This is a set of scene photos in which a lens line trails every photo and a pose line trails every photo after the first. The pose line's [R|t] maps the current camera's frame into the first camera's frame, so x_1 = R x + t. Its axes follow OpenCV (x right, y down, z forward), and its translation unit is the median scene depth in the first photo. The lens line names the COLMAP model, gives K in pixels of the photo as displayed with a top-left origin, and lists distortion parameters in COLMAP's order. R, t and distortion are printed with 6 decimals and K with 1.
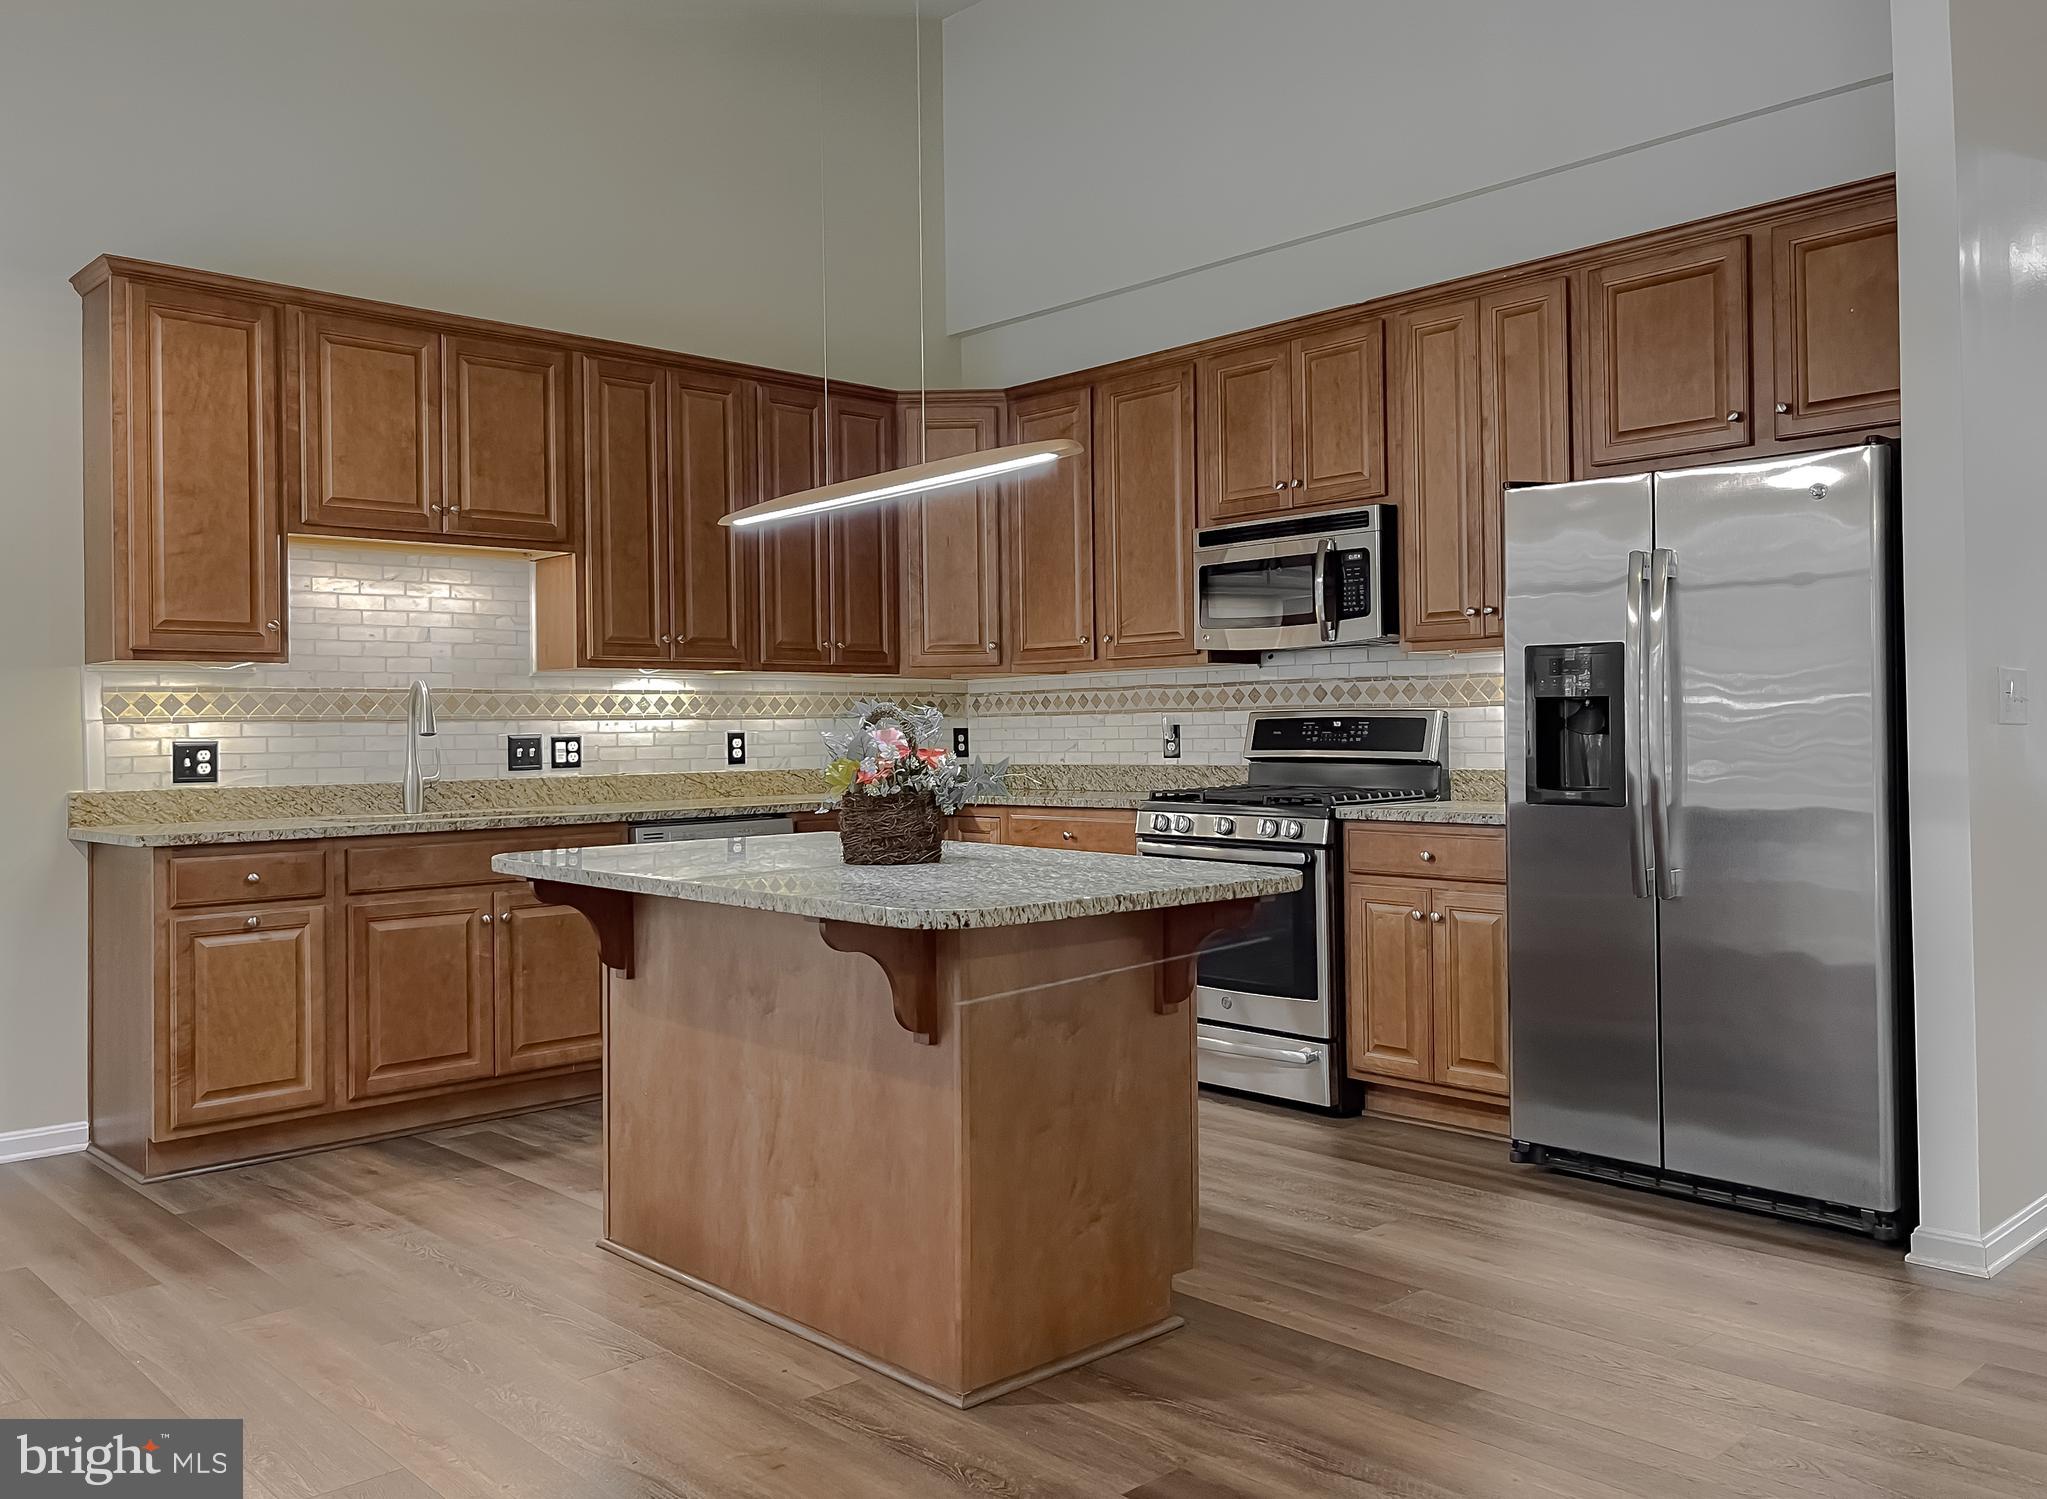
lens RADIAL K [[1611.0, 0, 1012.7], [0, 1611.0, 728.1], [0, 0, 1]] dist [0.058250, -0.080731]
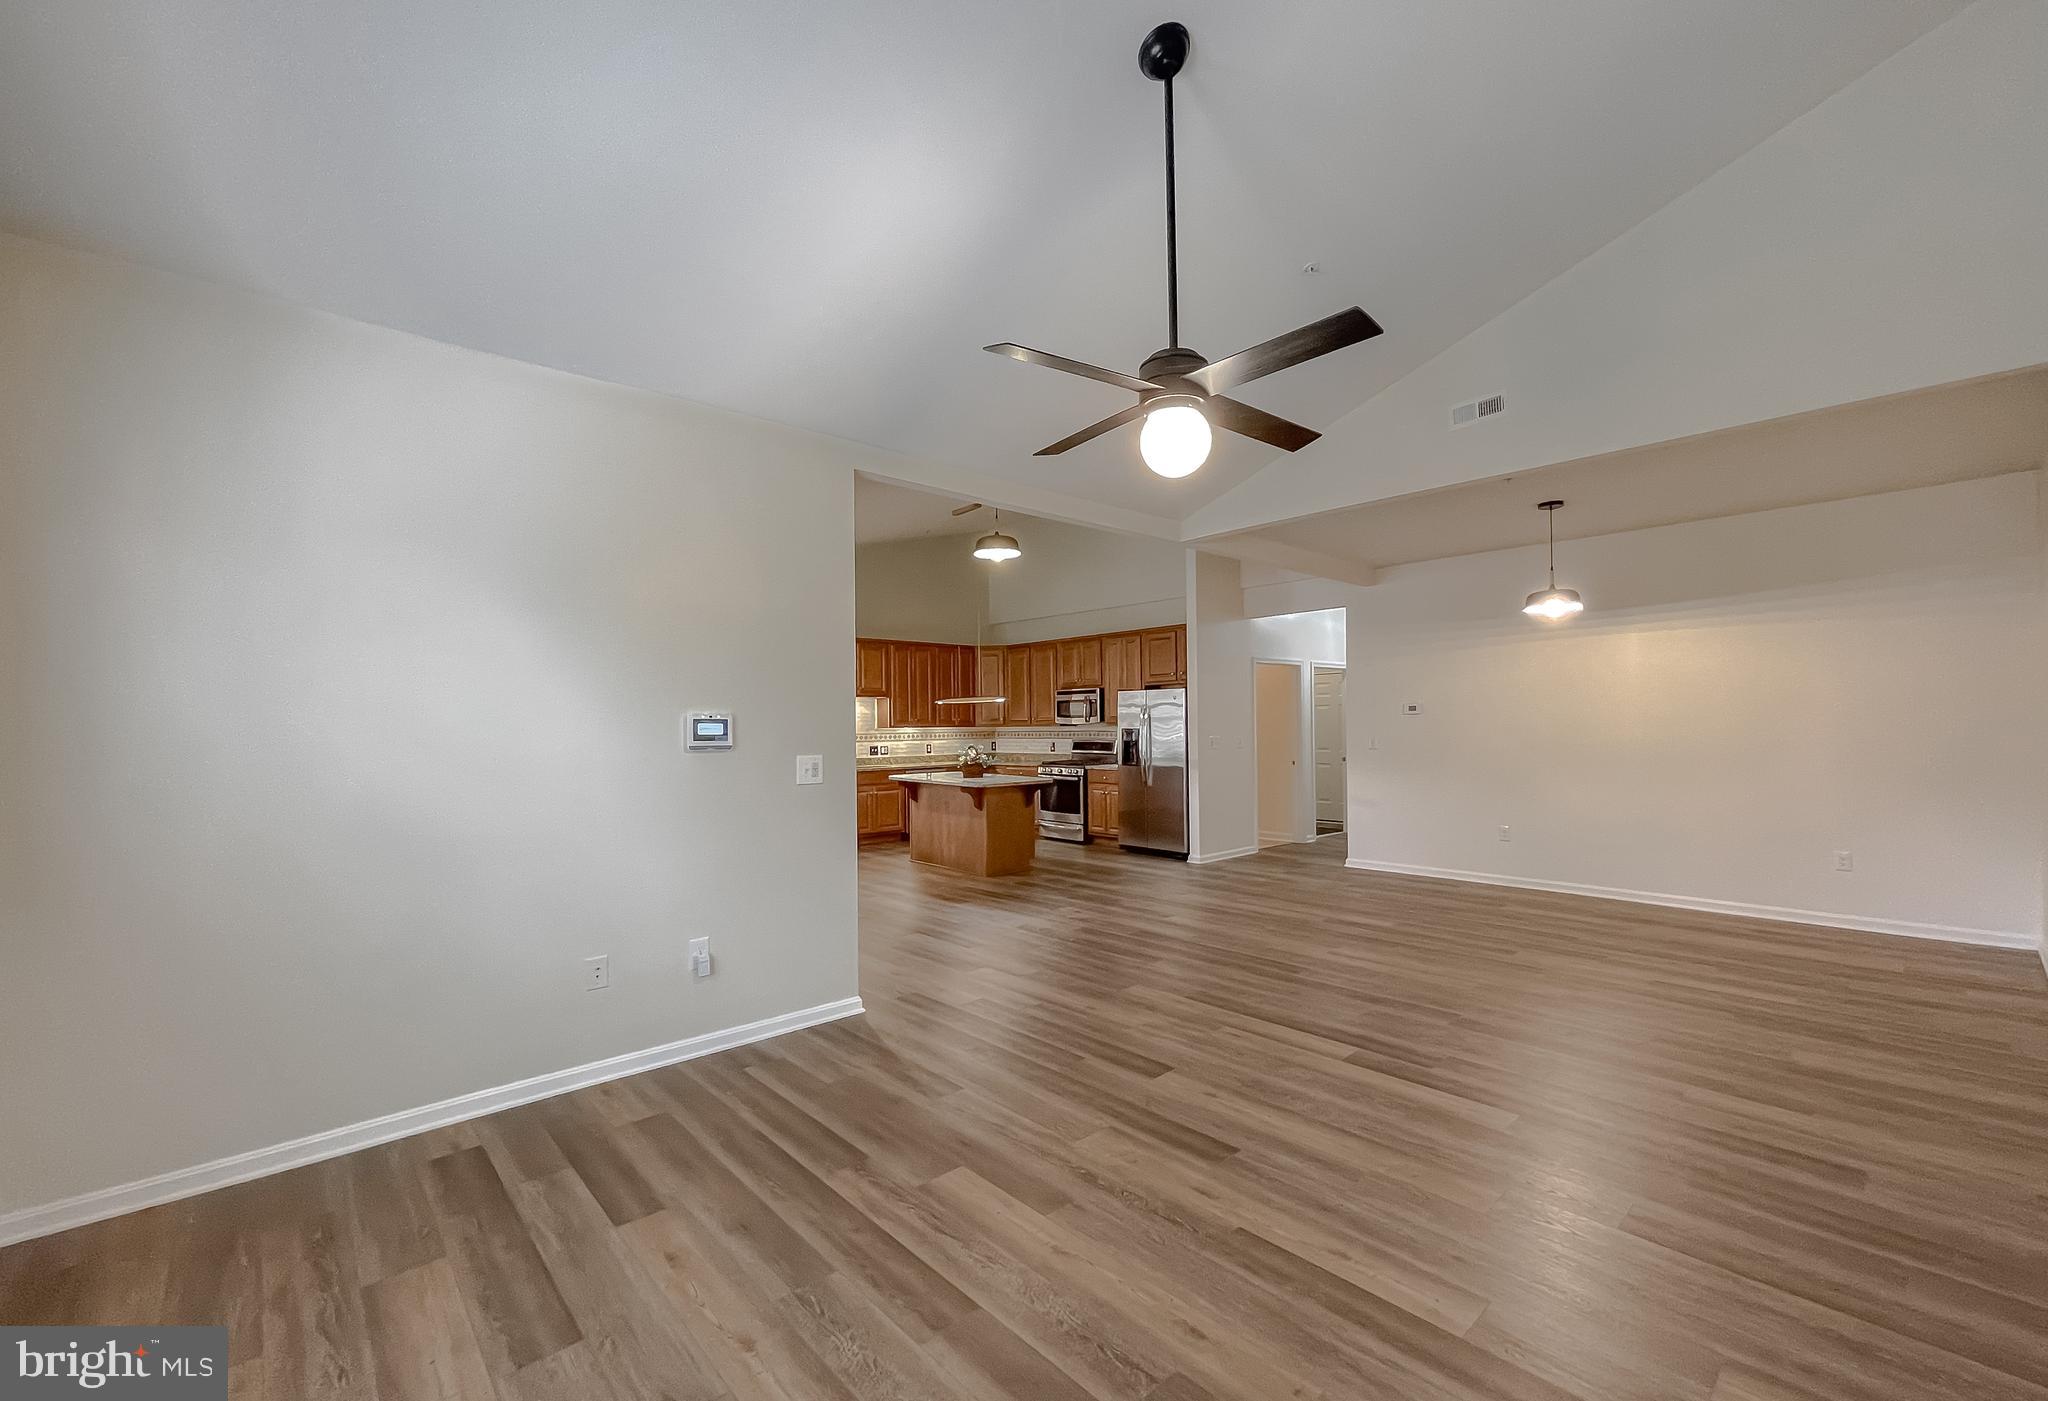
lens RADIAL K [[842.4, 0, 1022.1], [0, 842.4, 713.3], [0, 0, 1]] dist [0.003939, 0.000588]
pose [[0.999862, 0.001888, -0.016519, 0.074744], [-0.002071, 0.999937, -0.011052, -0.054039], [0.016497, 0.011084, 0.999802, -1.007146]]
